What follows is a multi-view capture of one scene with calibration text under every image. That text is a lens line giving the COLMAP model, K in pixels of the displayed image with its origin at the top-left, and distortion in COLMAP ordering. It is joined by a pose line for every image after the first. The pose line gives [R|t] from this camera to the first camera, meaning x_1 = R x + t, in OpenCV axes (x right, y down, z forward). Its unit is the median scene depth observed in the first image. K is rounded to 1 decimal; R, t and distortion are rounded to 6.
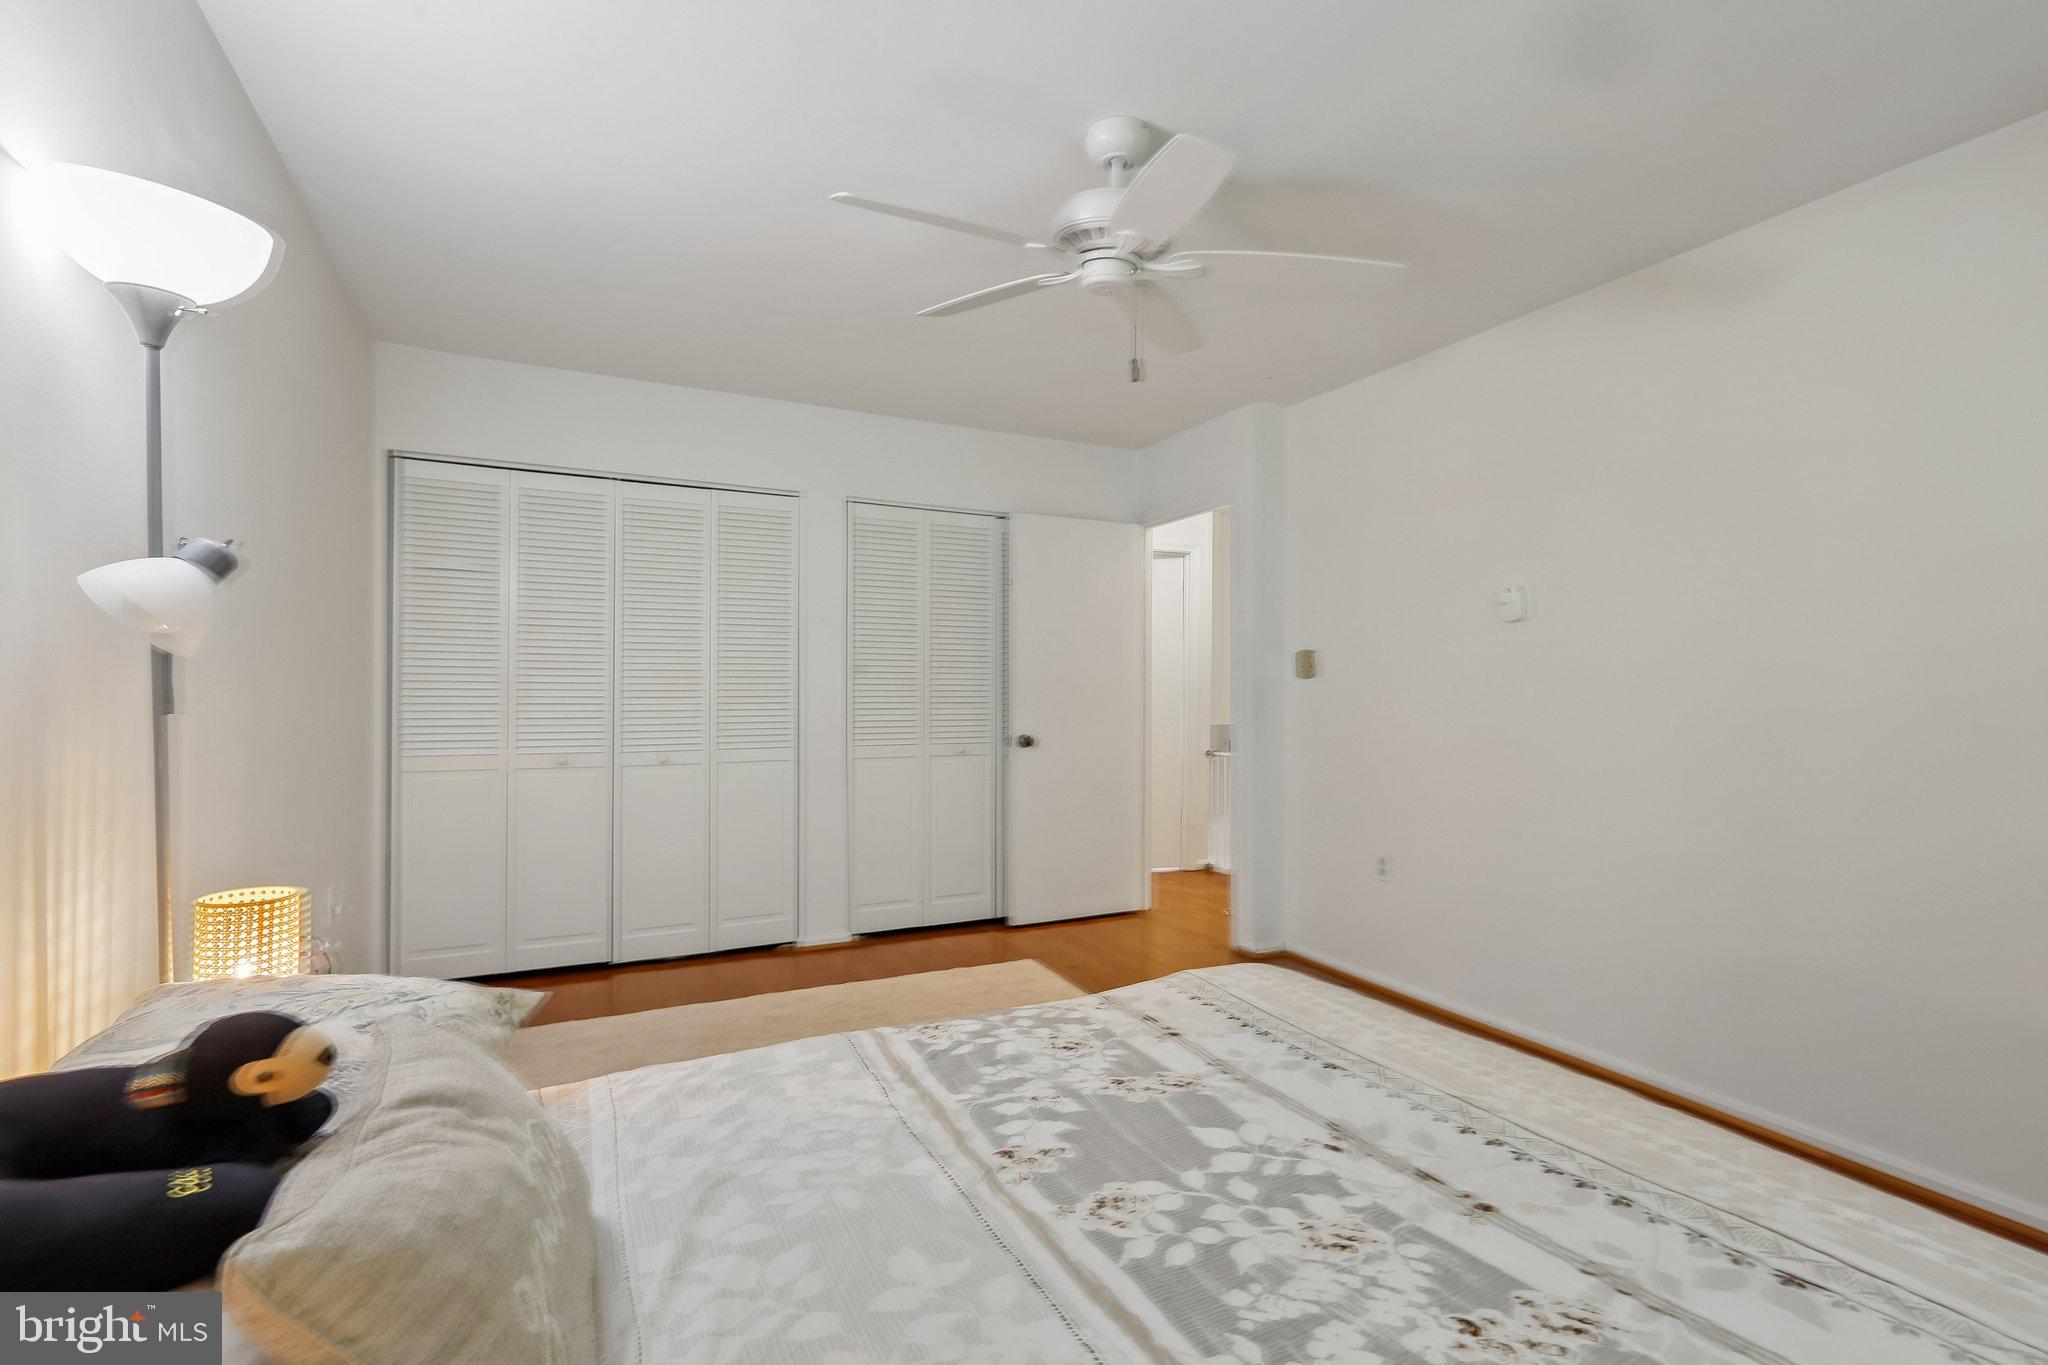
lens RADIAL K [[909.0, 0, 1024.0], [0, 909.0, 682.5], [0, 0, 1]] dist [0.002718, 0.000232]
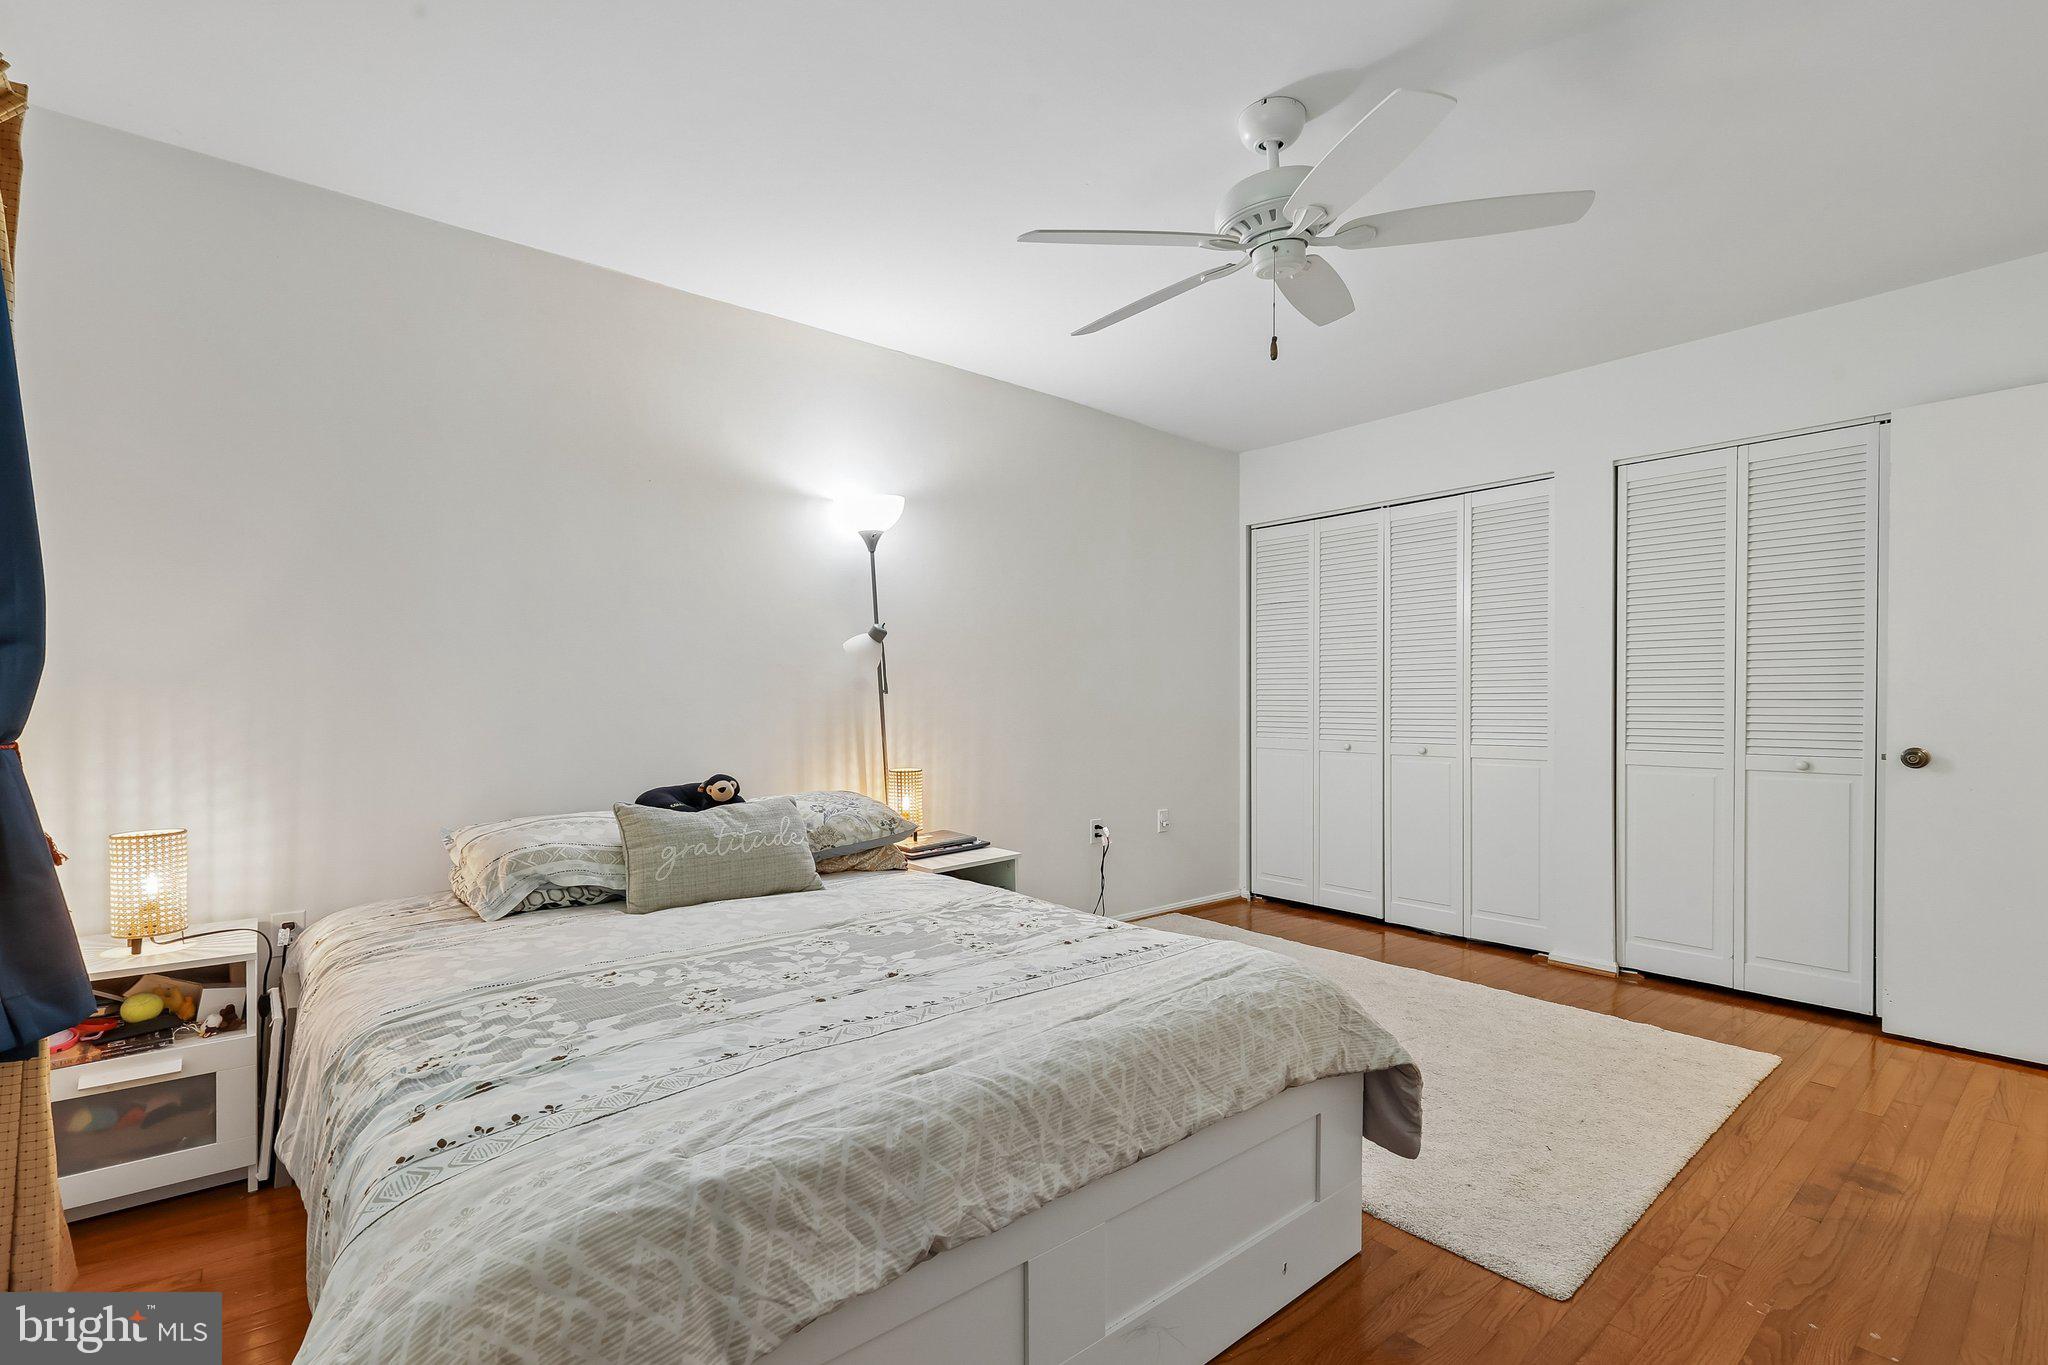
lens RADIAL K [[899.2, 0, 1020.0], [0, 899.2, 719.1], [0, 0, 1]] dist [0.012922, 0.000193]
pose [[0.250763, 0.015753, -0.967920, 1.130001], [0.009705, 0.999776, 0.018786, 0.044333], [0.968000, -0.014104, 0.250554, 0.525690]]
